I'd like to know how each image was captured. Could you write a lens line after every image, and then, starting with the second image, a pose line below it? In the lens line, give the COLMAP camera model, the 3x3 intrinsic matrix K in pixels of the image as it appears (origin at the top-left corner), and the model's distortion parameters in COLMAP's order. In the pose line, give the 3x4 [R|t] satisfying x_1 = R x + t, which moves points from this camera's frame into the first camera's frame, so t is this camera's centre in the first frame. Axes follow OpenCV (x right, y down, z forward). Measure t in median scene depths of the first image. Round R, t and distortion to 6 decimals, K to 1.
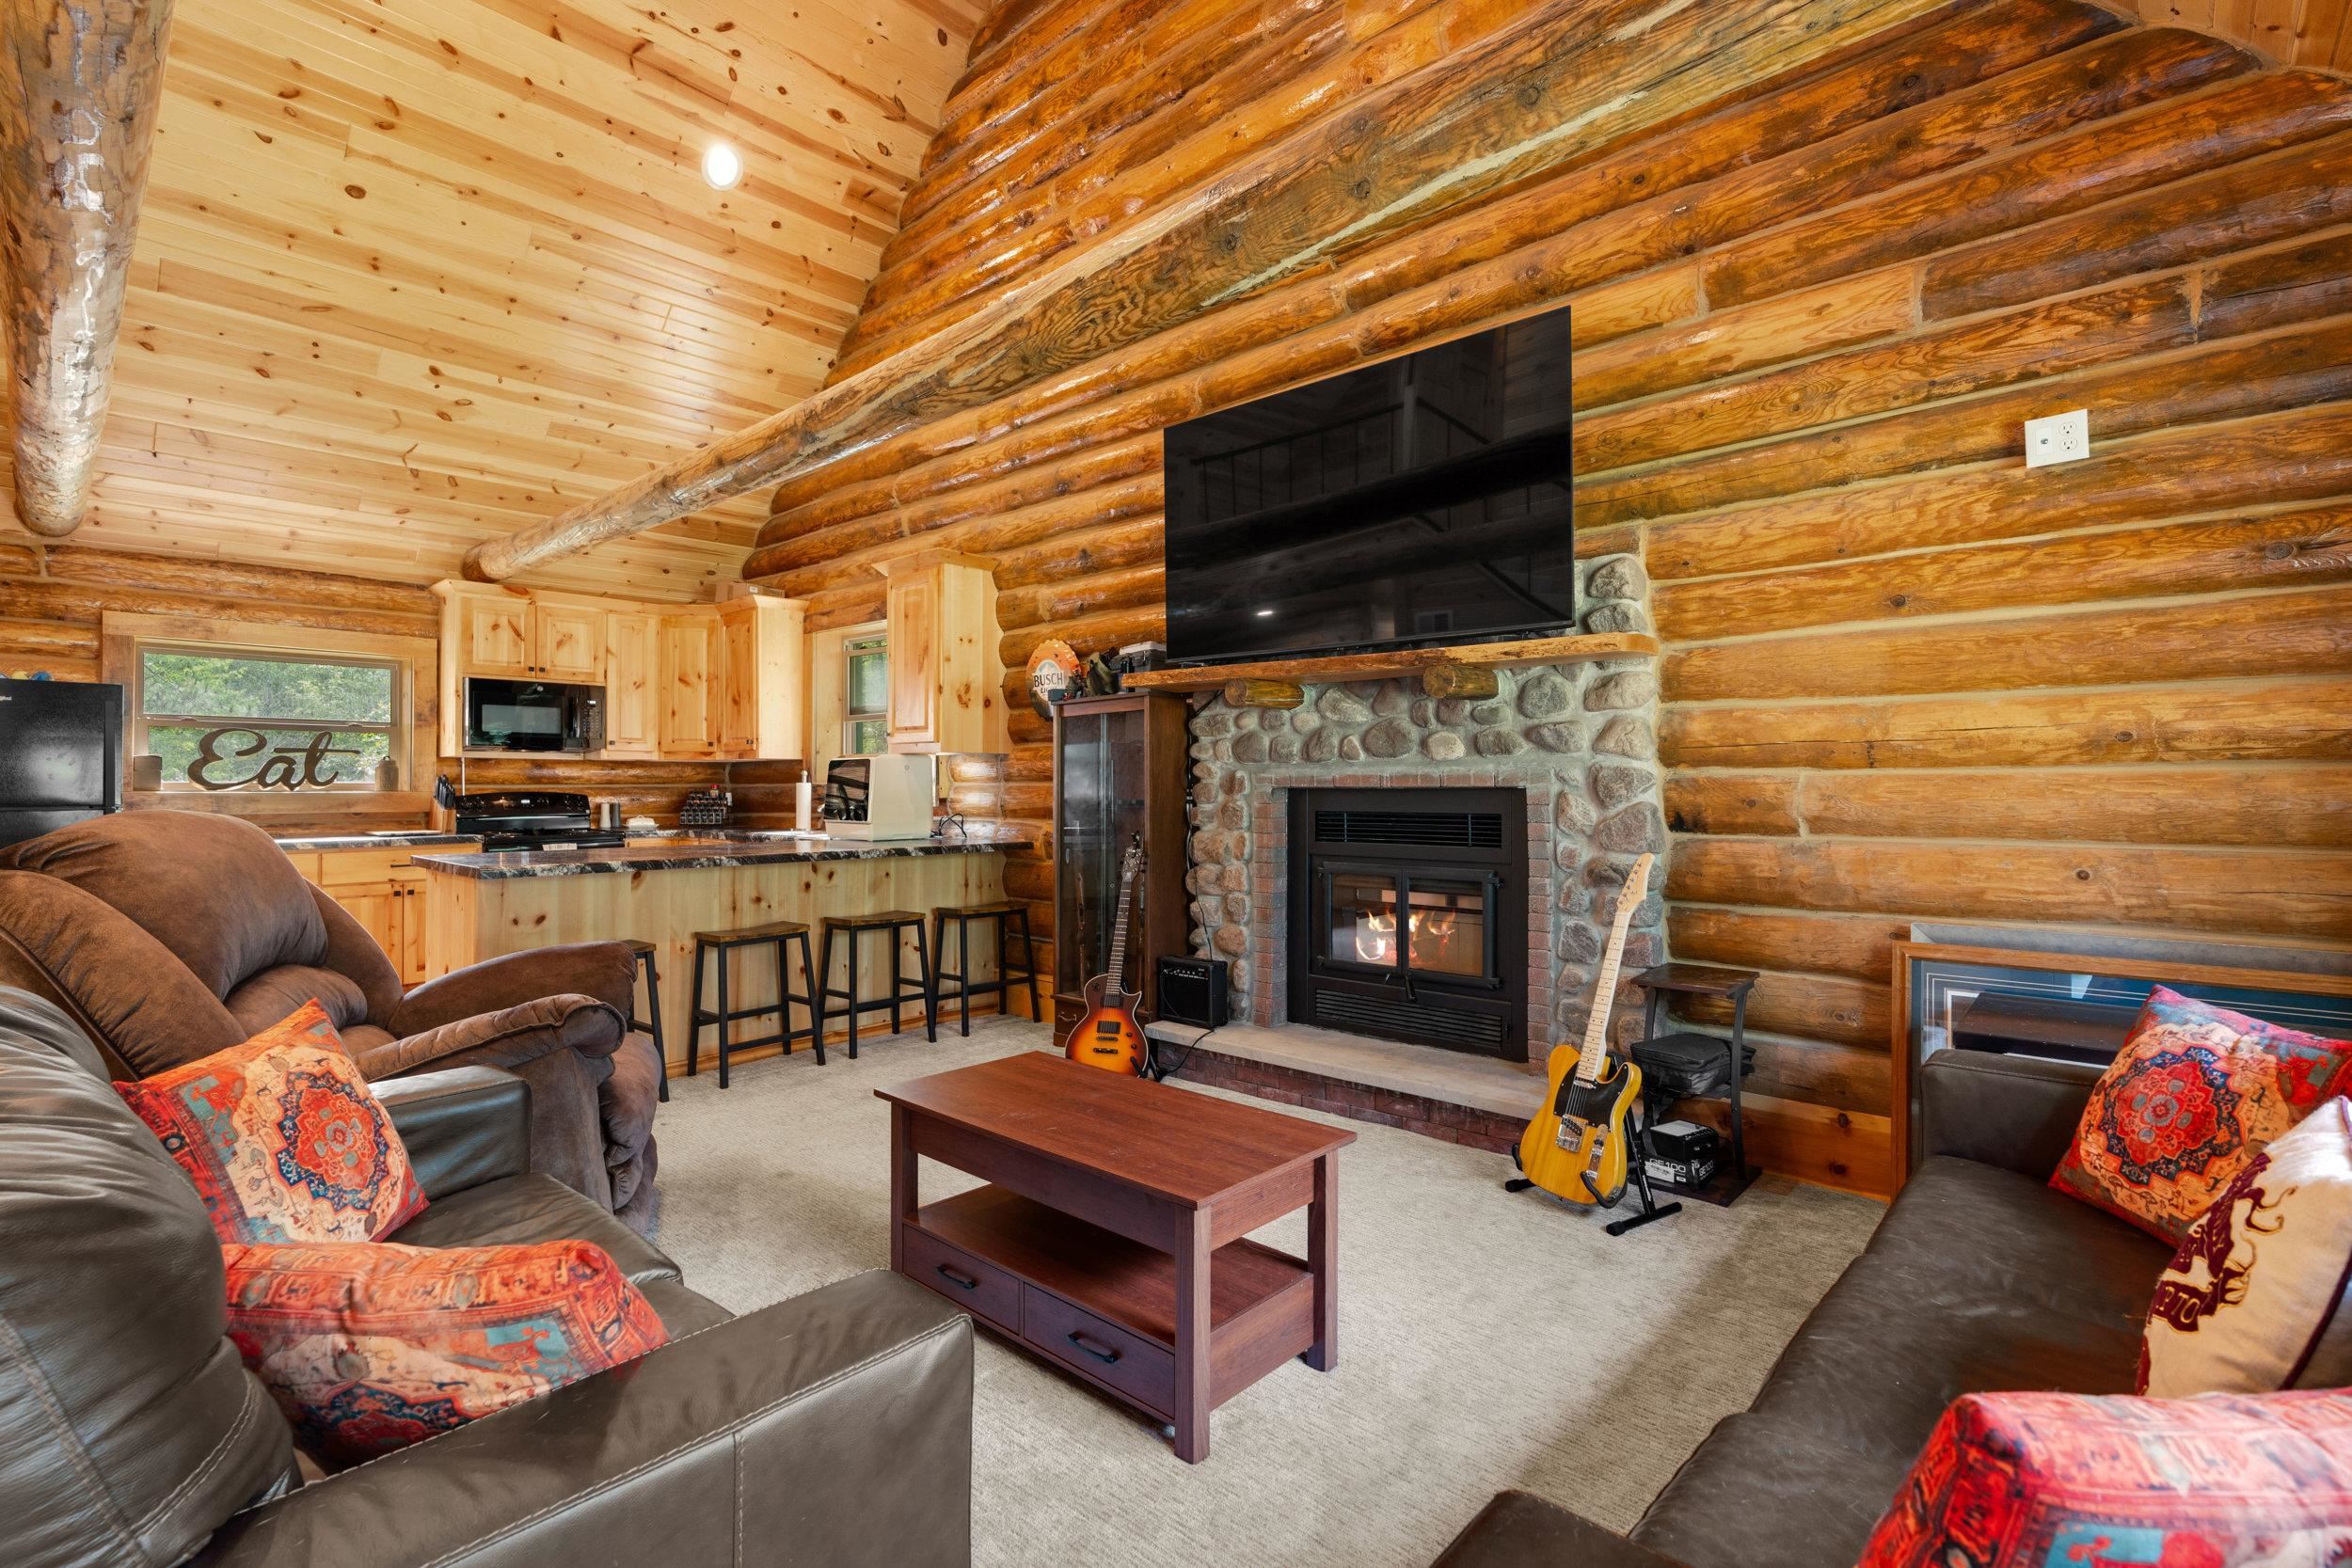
lens RADIAL K [[1075.4, 0, 1161.5], [0, 1075.4, 777.8], [0, 0, 1]] dist [-0.010982, 0.004553]
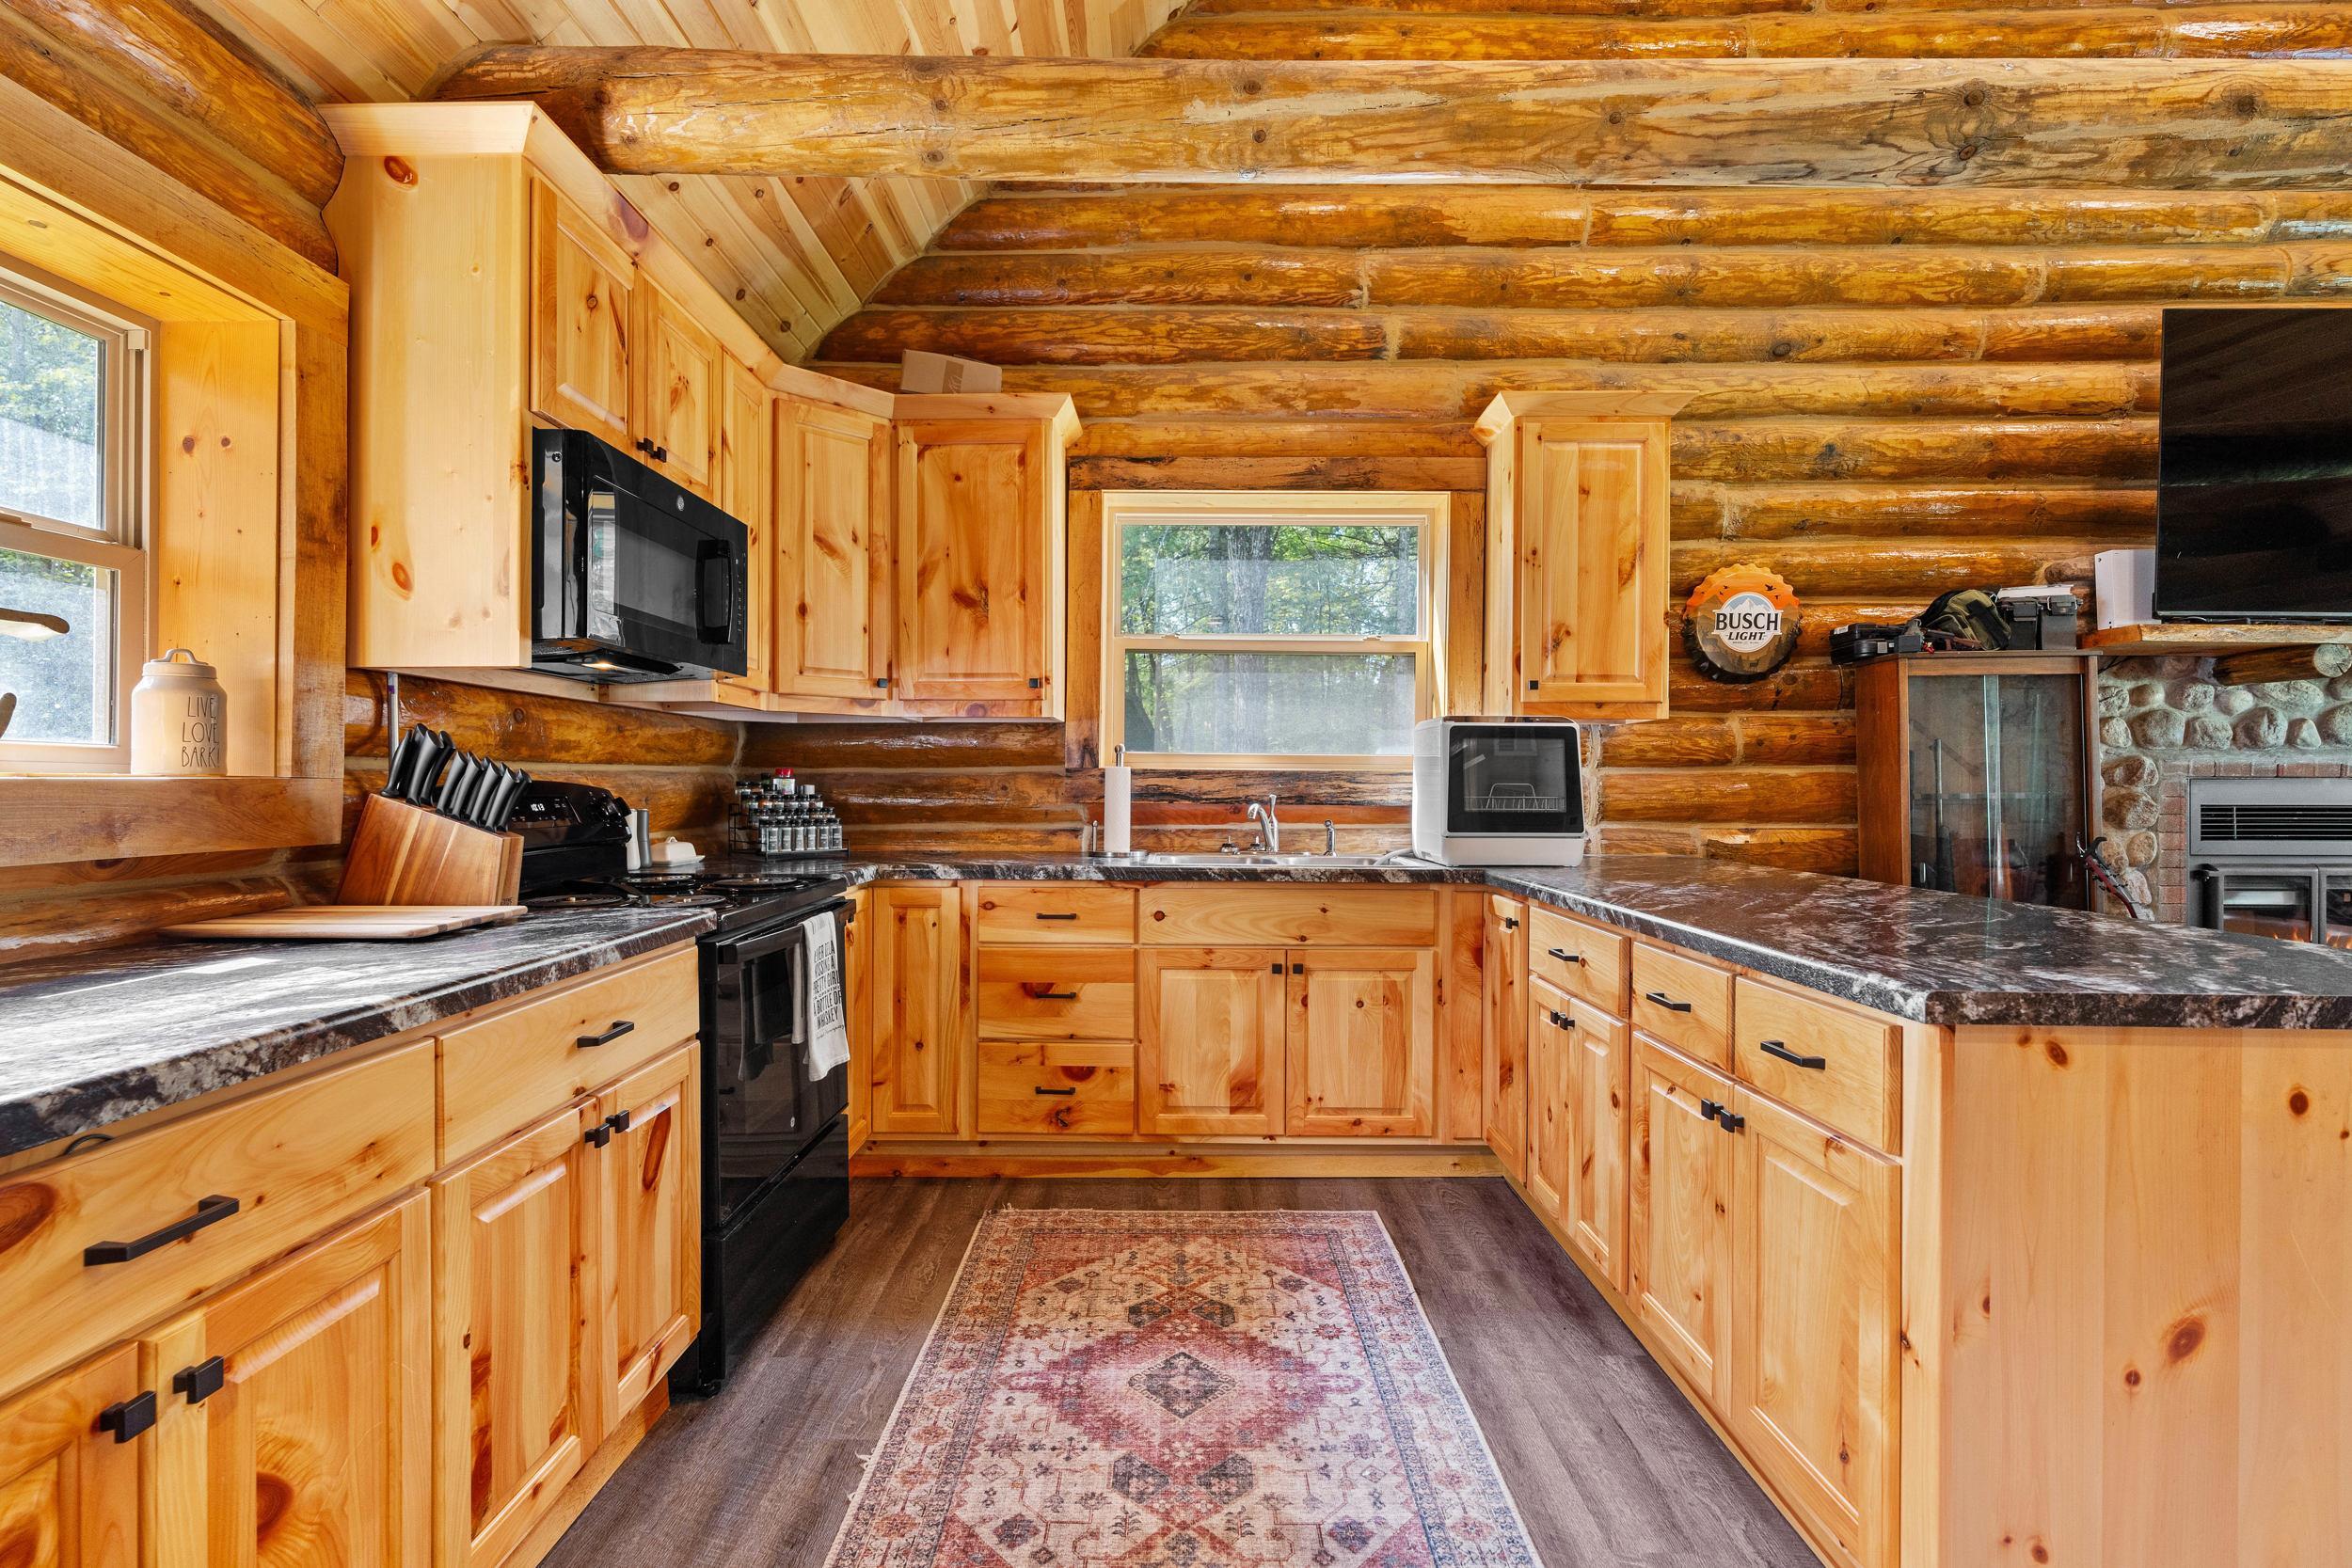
lens RADIAL K [[1058.1, 0, 1159.6], [0, 1058.1, 779.6], [0, 0, 1]] dist [-0.011554, 0.005366]
pose [[0.750968, 0.004829, 0.660321, -0.895817], [-0.008765, 0.999958, 0.002655, 0.013218], [-0.660280, -0.007782, 0.750979, 0.788582]]
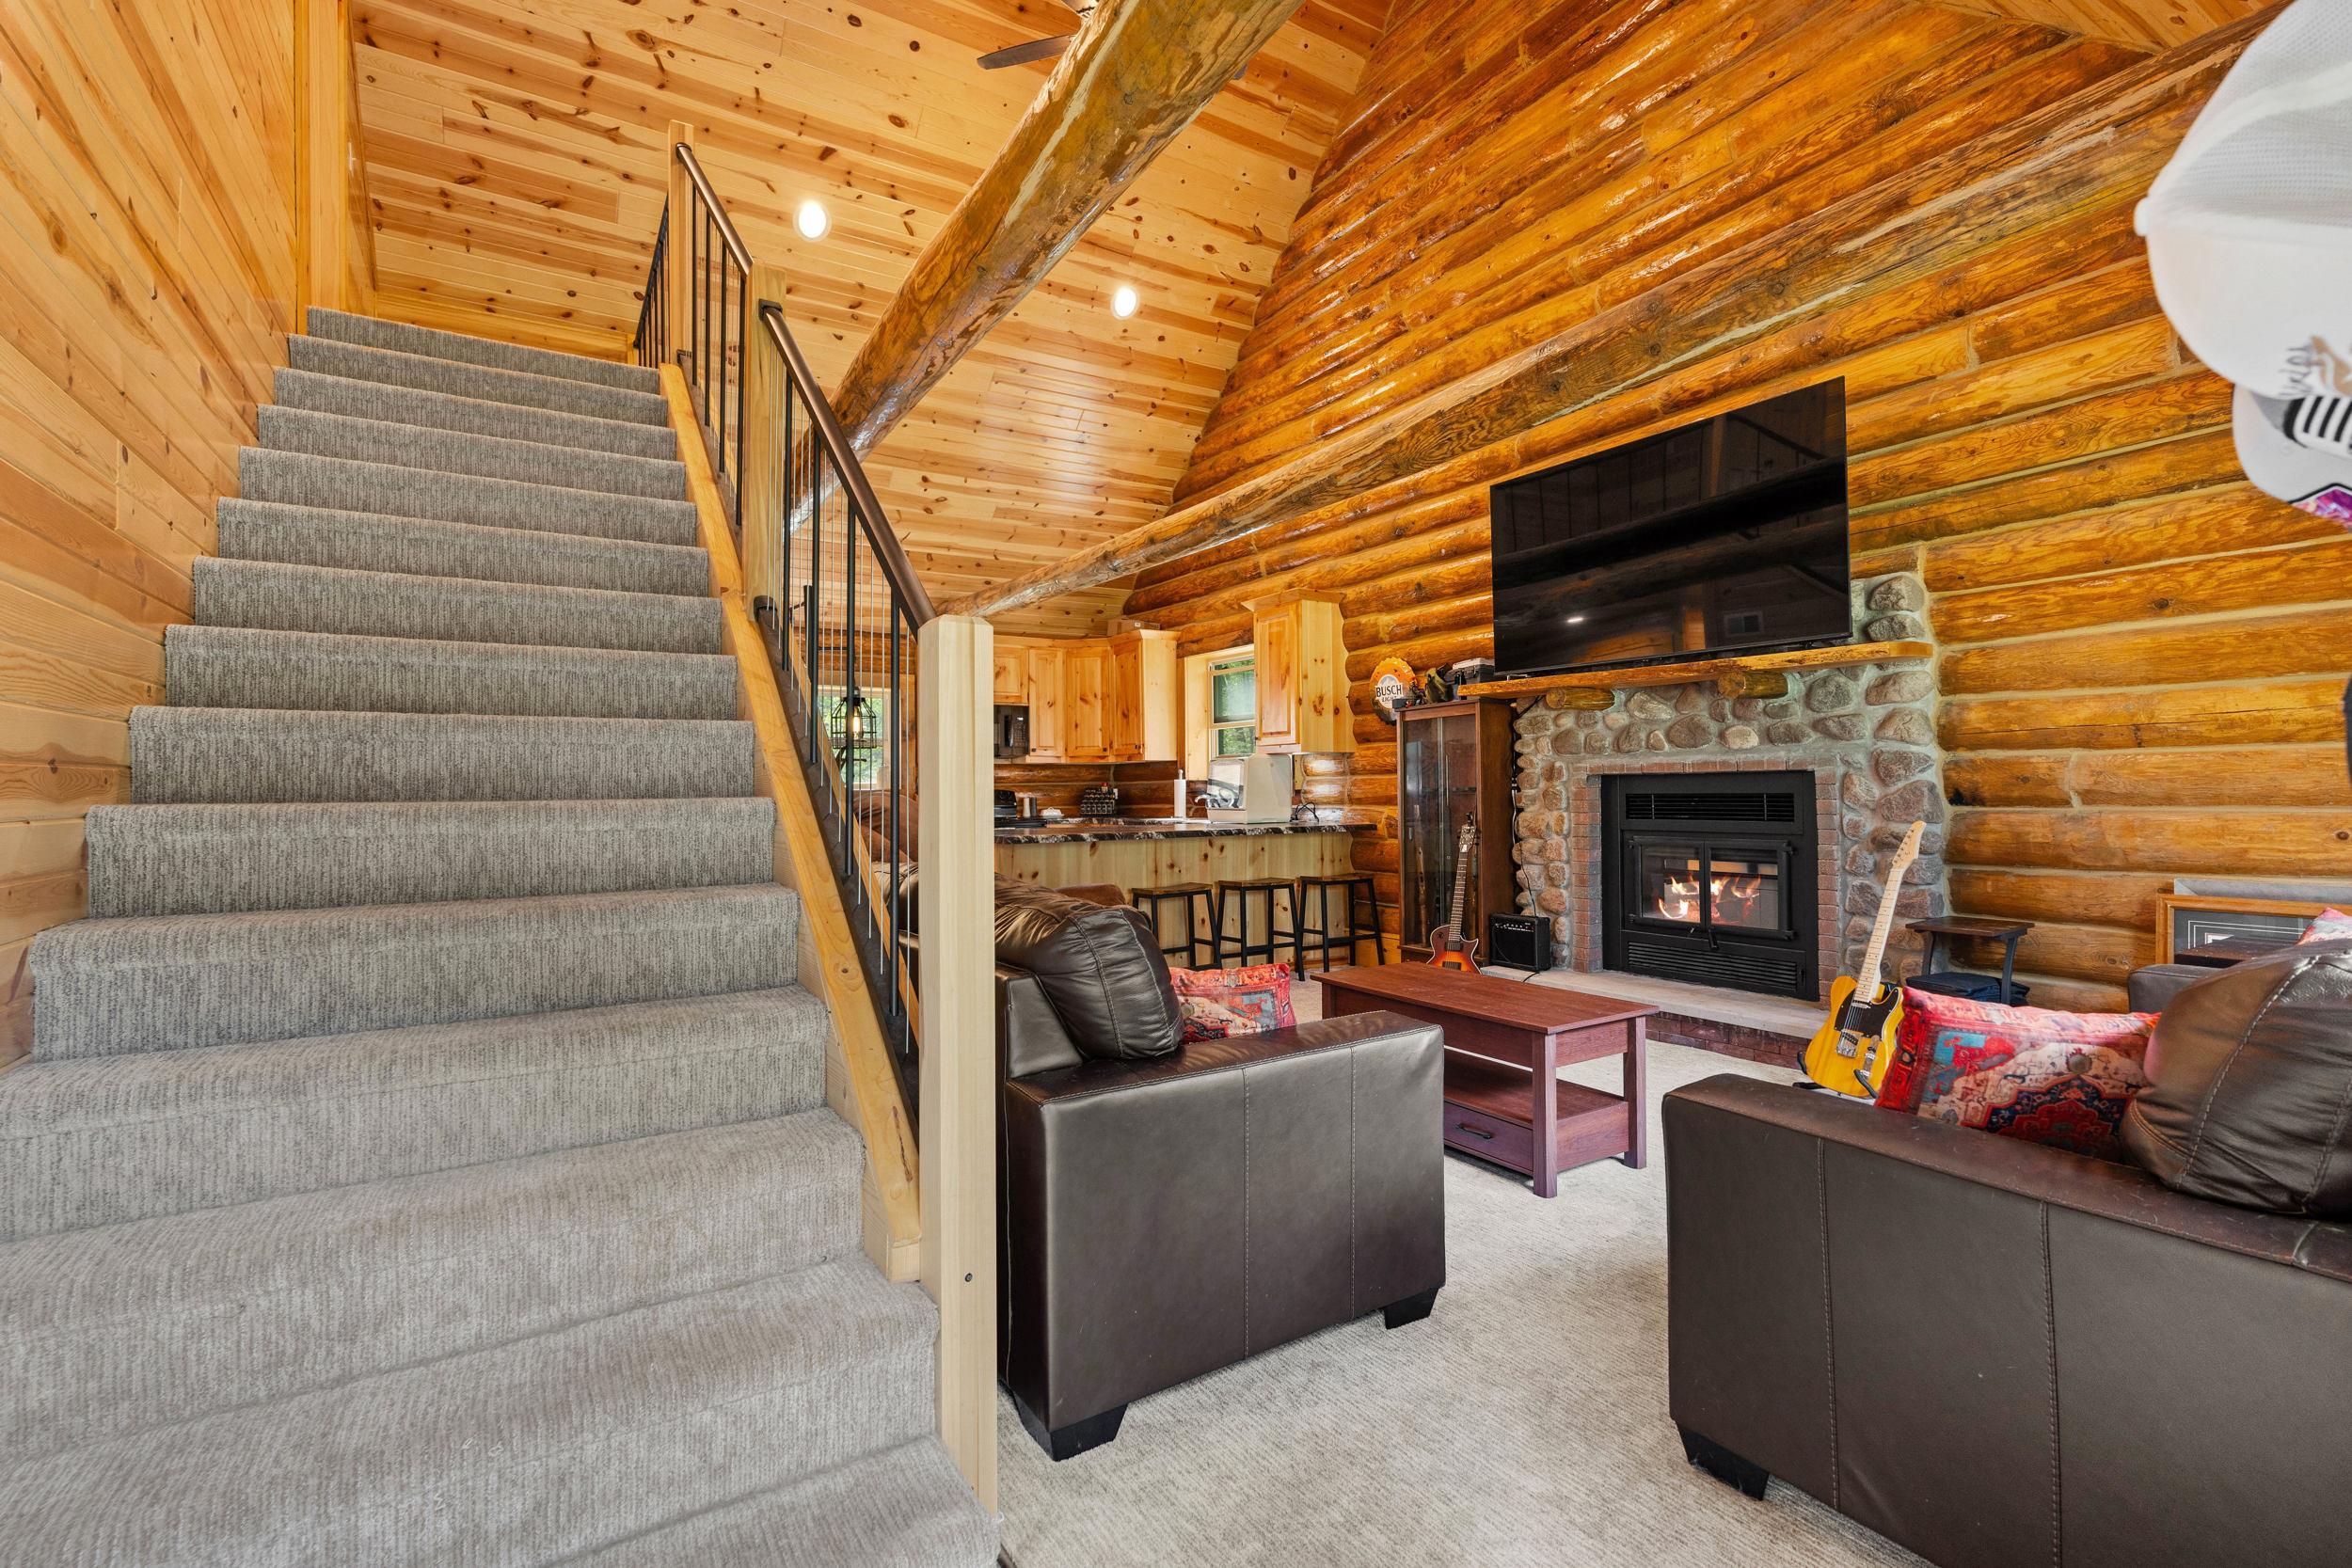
lens RADIAL K [[1056.0, 0, 1166.9], [0, 1056.0, 779.2], [0, 0, 1]] dist [-0.007712, 0.003195]
pose [[0.964018, -0.012334, -0.265550, -0.033170], [0.012310, 0.999923, -0.001755, 0.008812], [0.265551, -0.001577, 0.964095, -0.236271]]
